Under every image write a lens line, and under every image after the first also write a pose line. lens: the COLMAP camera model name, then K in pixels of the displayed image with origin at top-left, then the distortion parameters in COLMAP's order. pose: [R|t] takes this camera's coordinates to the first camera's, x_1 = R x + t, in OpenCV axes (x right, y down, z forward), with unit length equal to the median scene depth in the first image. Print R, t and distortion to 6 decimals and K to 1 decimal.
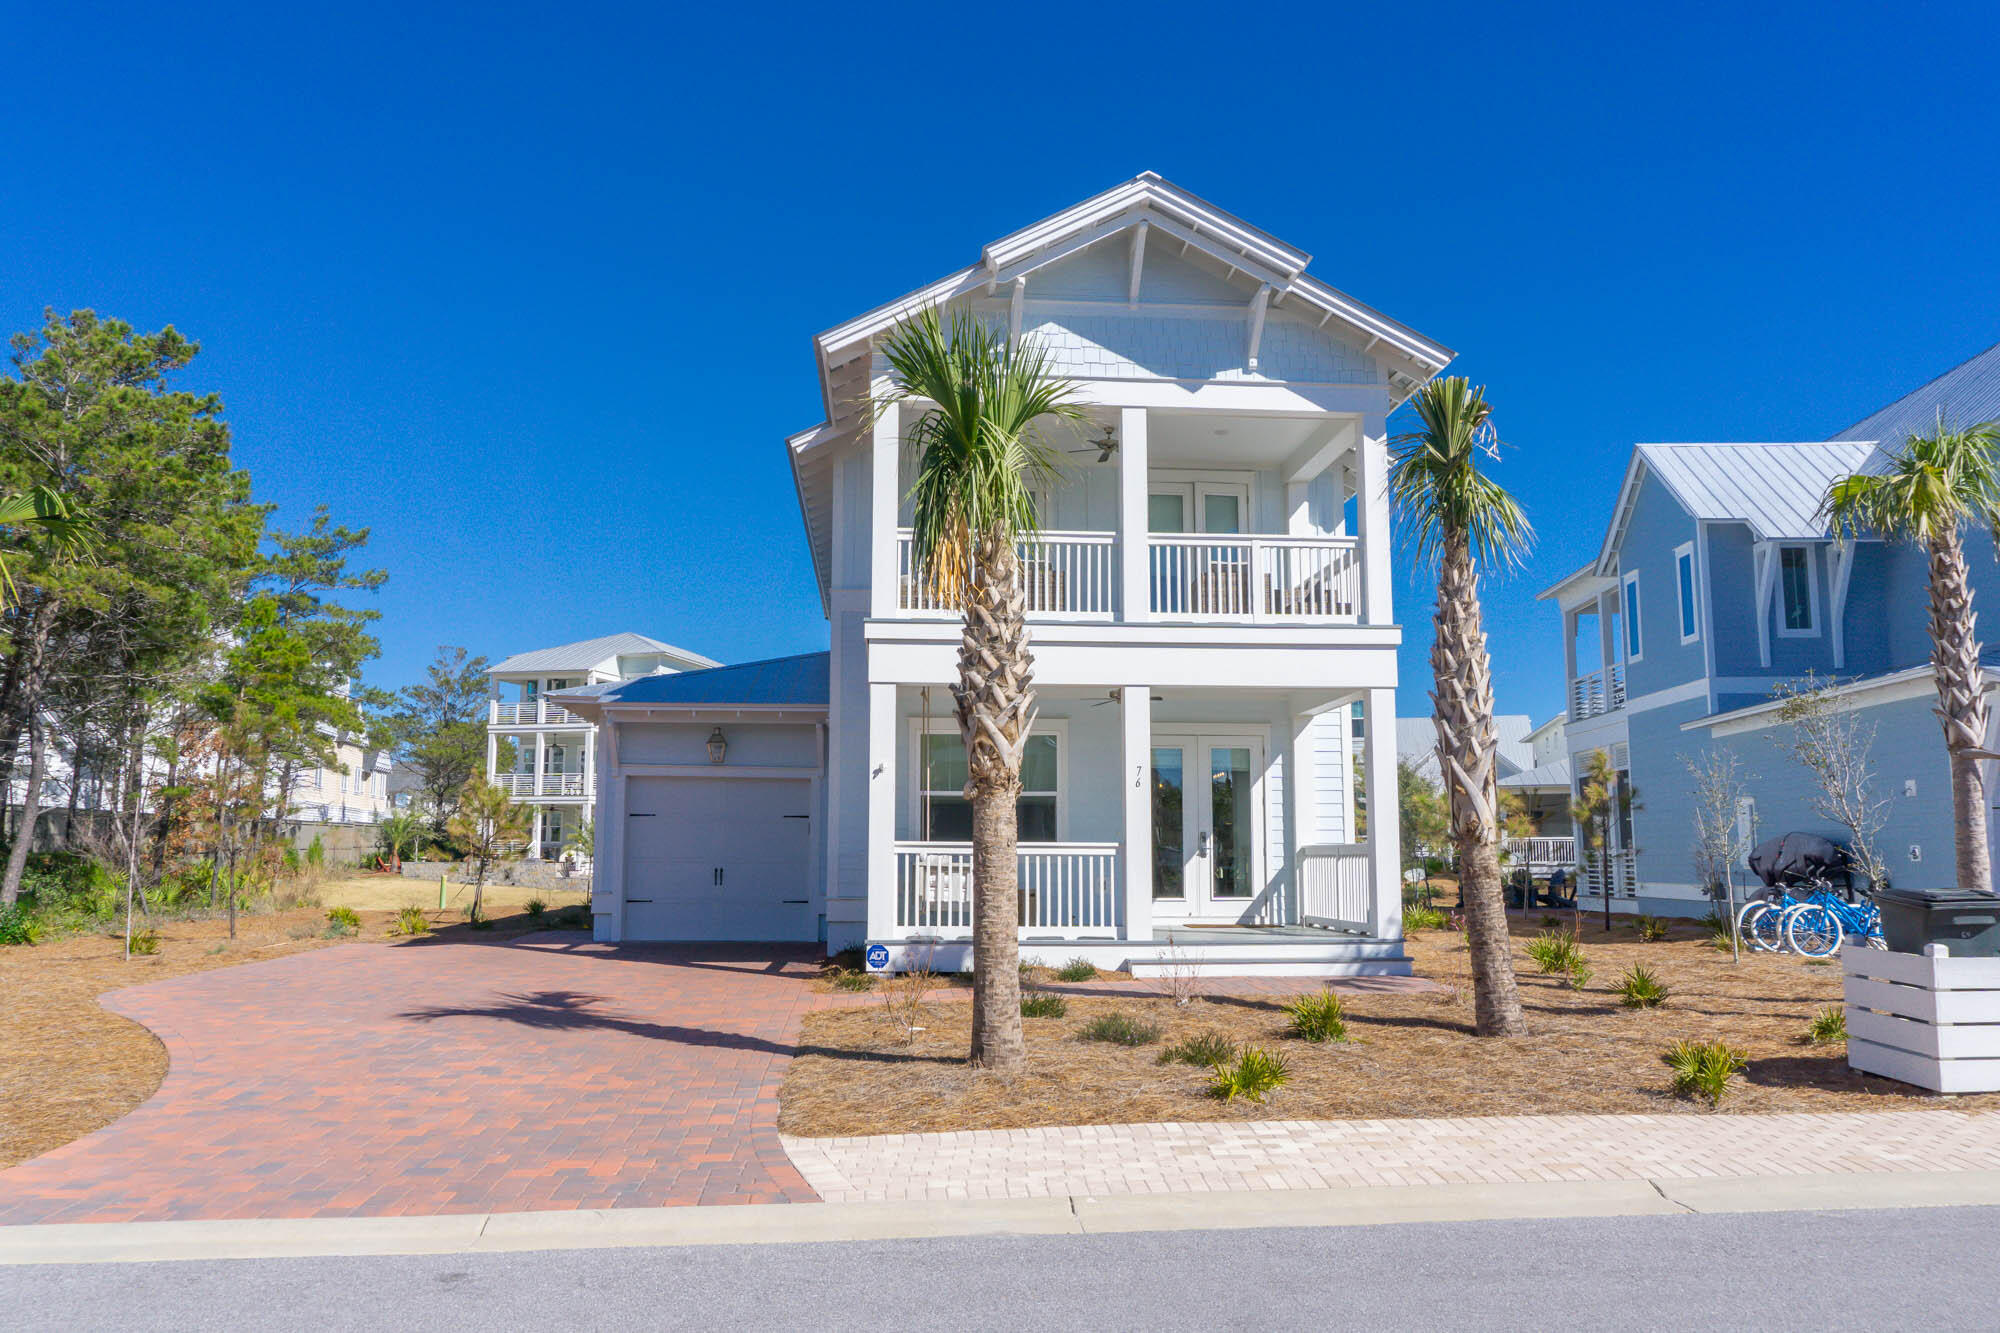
lens RADIAL K [[1389.7, 0, 1000.0], [0, 1389.7, 666.5], [0, 0, 1]] dist [-0.037610, 0.001129]
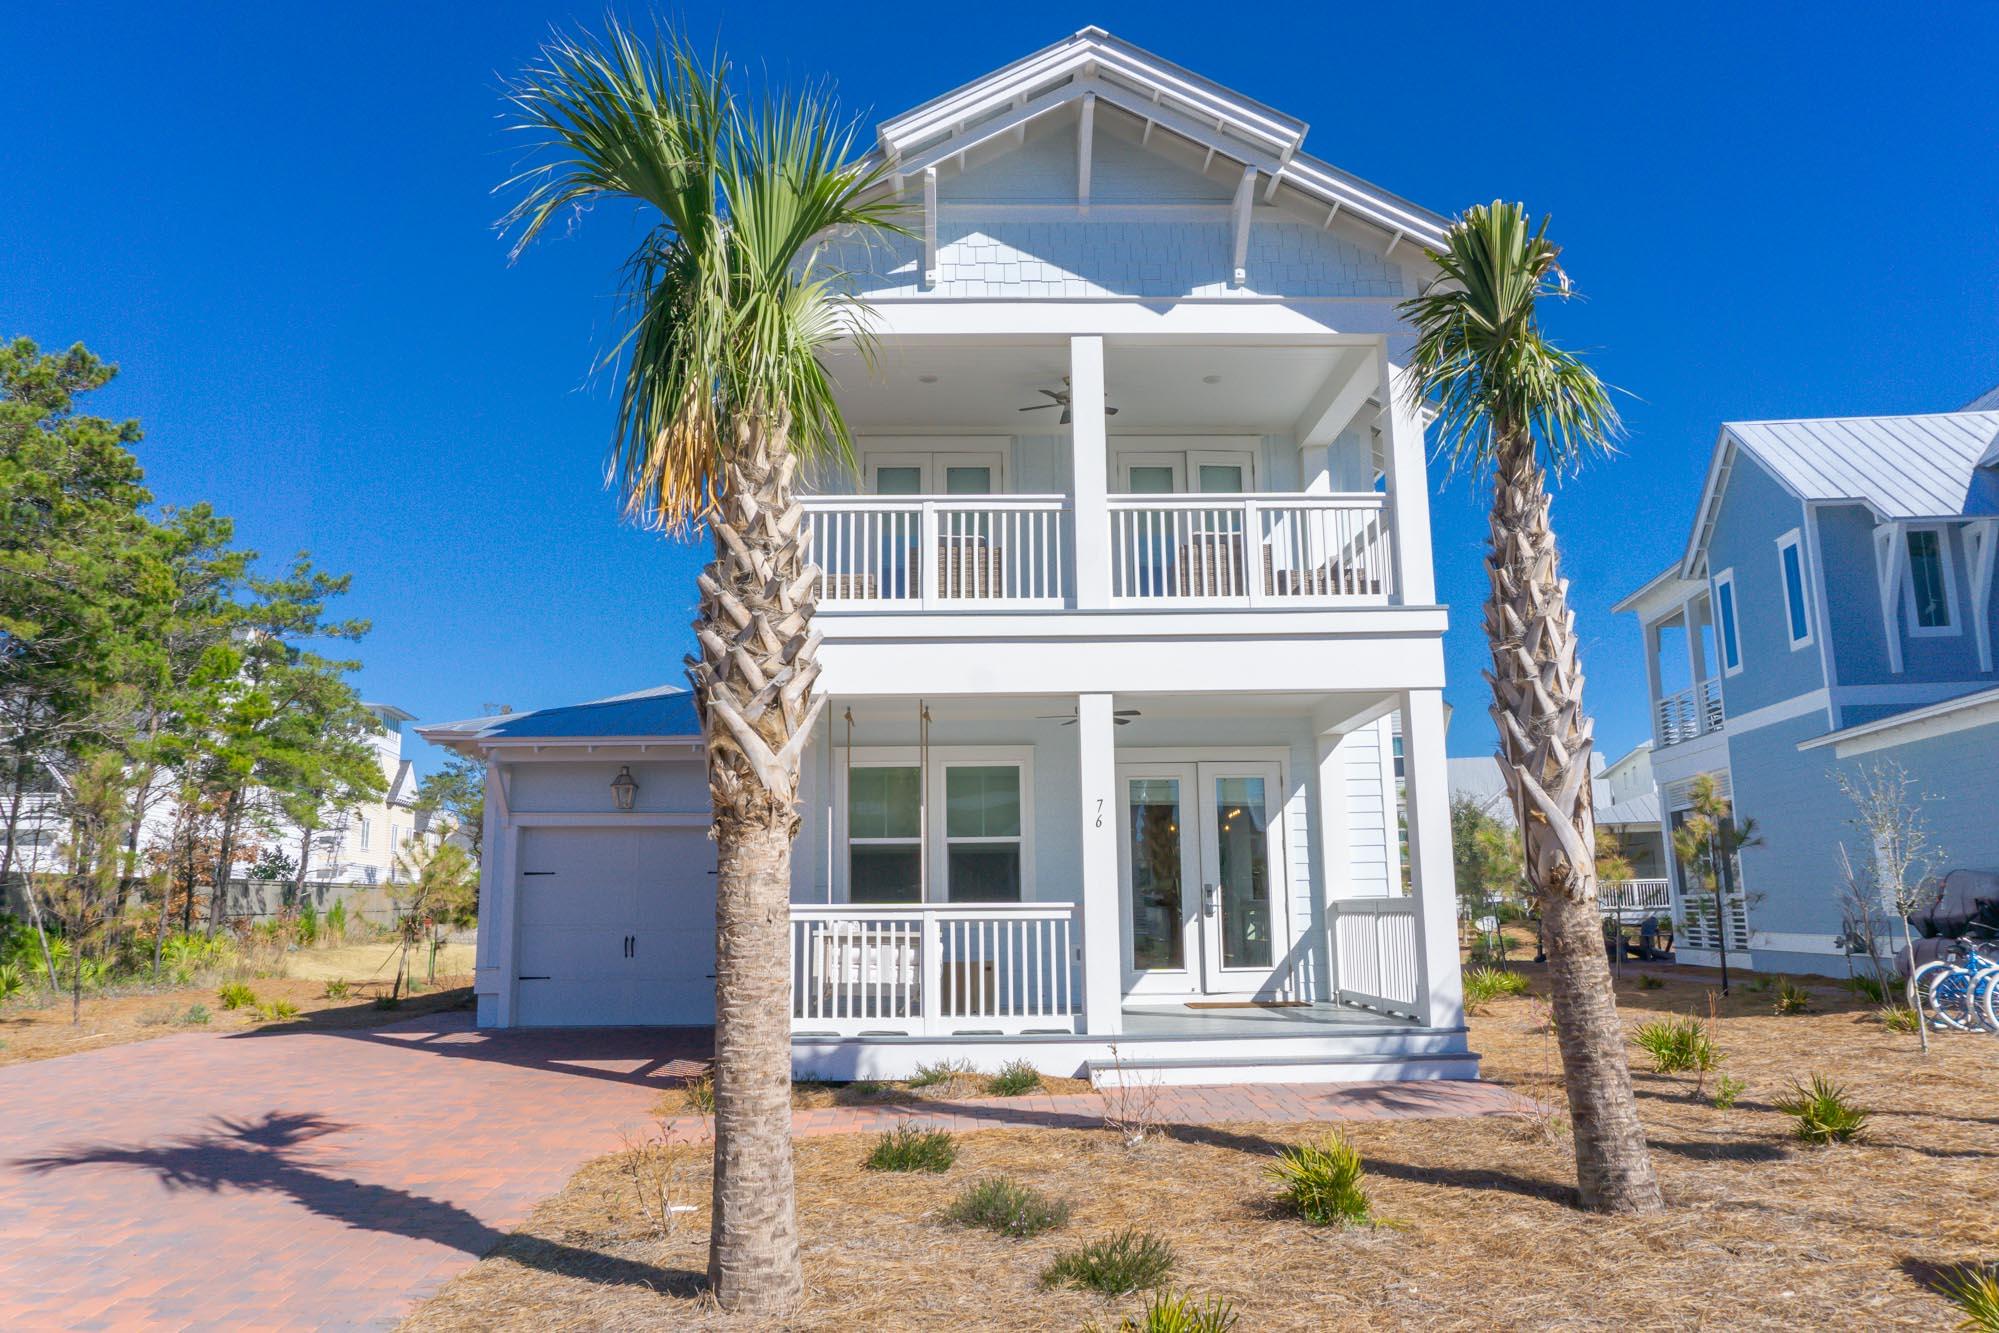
lens RADIAL K [[1354.9, 0, 1002.4], [0, 1354.9, 647.6], [0, 0, 1]] dist [-0.029864, -0.004118]
pose [[0.998501, -0.024846, -0.048763, 0.082016], [0.022208, 0.998298, -0.053917, 0.027263], [0.050019, 0.052754, 0.997354, 0.251995]]
